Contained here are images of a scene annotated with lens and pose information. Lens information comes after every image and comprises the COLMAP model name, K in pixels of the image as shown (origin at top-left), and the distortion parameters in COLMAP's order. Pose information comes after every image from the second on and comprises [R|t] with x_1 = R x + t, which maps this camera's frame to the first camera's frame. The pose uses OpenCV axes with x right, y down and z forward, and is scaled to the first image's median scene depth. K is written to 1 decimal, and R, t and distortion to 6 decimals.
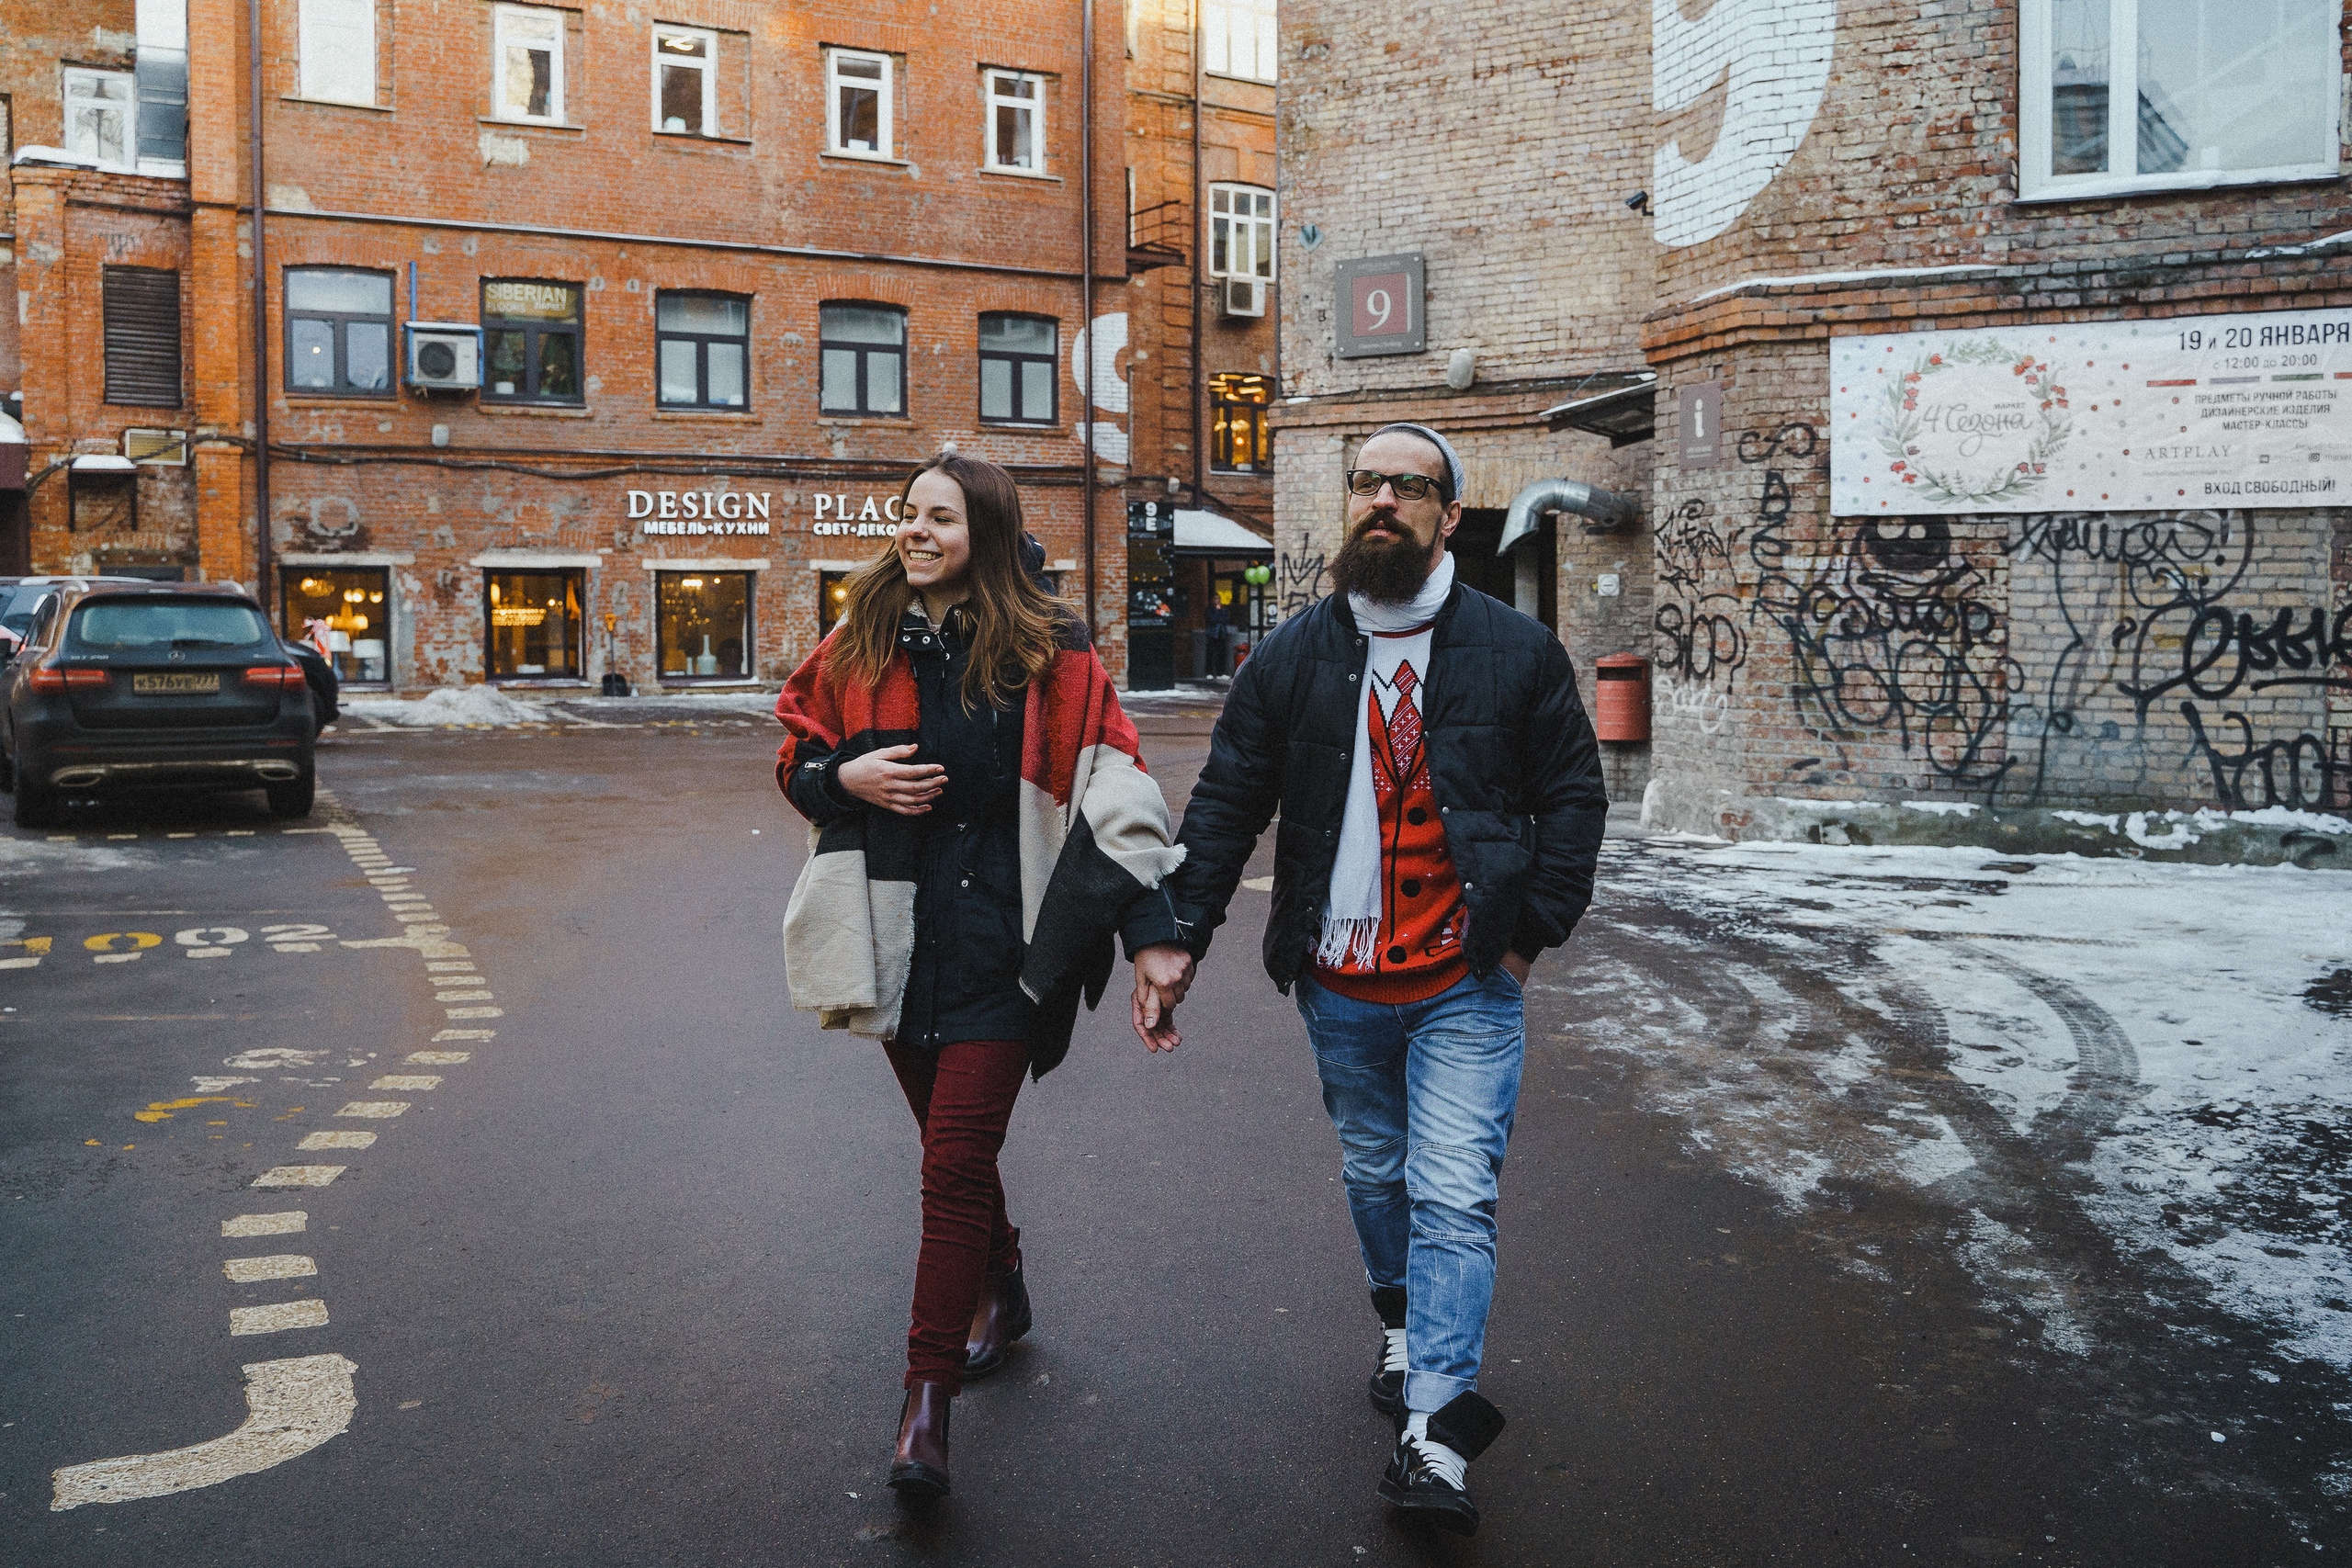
lens RADIAL K [[2145.8, 0, 1180.4], [0, 2145.8, 801.4], [0, 0, 1]] dist [-0.121522, 0.119399]
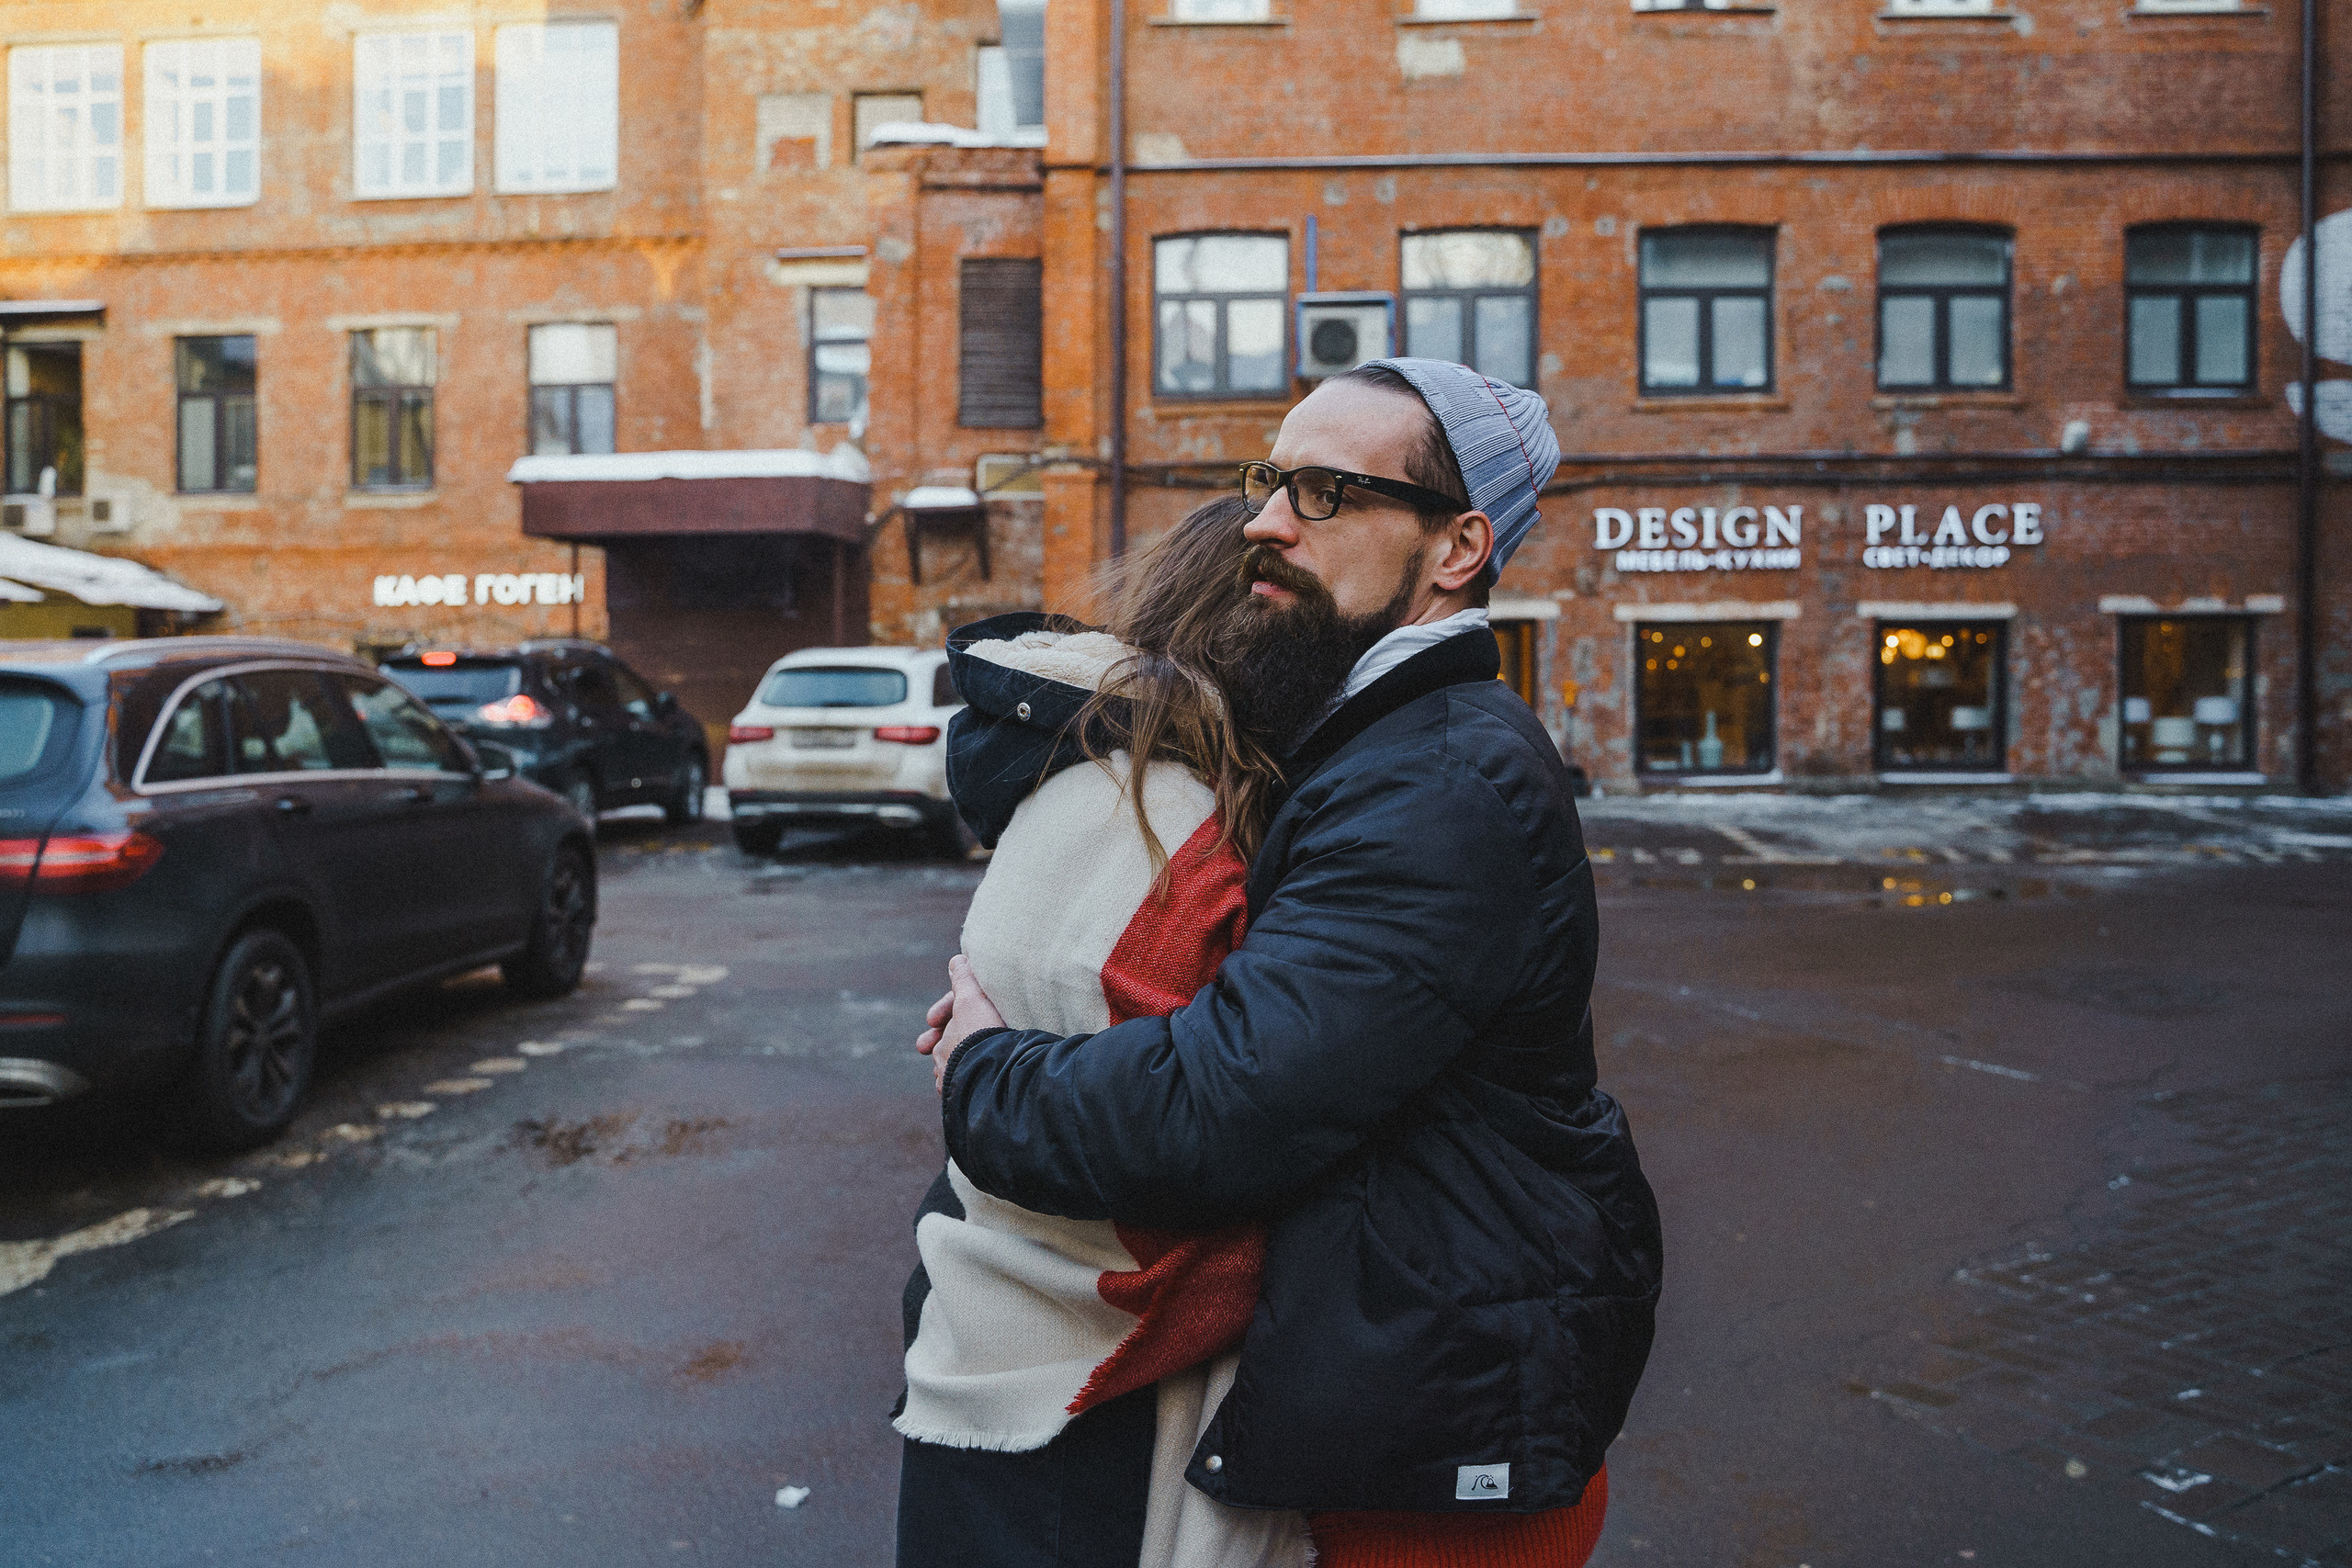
lens RADIAL K [[2145.8, 0, 1180.4], [0, 2145.8, 801.4], [0, 0, 1]] dist [-0.121522, 0.119399]
pose [[0.854050, 0.021056, -0.519764, -0.003880], [-0.035554, 0.999207, -0.017942, -0.030075], [0.518974, 0.033803, 0.854122, 0.313785]]
